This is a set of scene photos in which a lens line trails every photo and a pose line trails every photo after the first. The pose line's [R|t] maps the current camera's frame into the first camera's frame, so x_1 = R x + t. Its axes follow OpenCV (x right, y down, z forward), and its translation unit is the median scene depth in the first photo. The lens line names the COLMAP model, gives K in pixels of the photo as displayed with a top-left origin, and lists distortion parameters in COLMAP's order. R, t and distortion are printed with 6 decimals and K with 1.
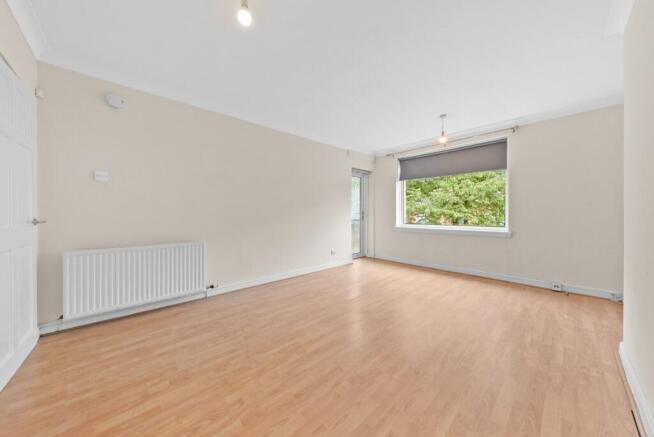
lens RADIAL K [[225.0, 0, 327.2], [0, 225.0, 214.9], [0, 0, 1]] dist [-0.006786, 0.000449]
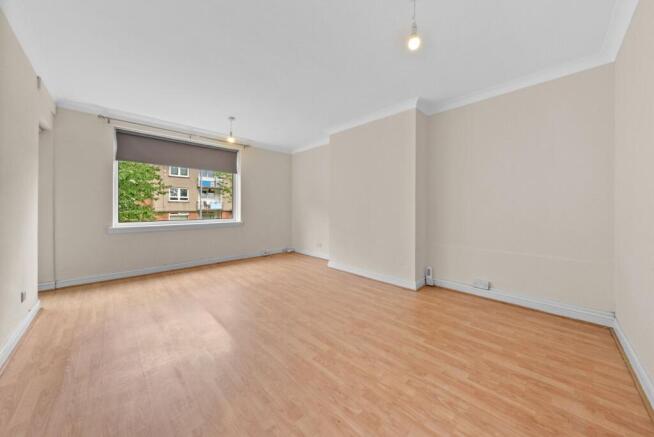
lens RADIAL K [[225.0, 0, 329.5], [0, 225.0, 207.8], [0, 0, 1]] dist [-0.006786, 0.000449]
pose [[-0.028585, -0.000589, 0.999591, -0.986379], [0.006016, 0.999982, 0.000762, -0.009460], [-0.999573, 0.006035, -0.028581, 0.952486]]
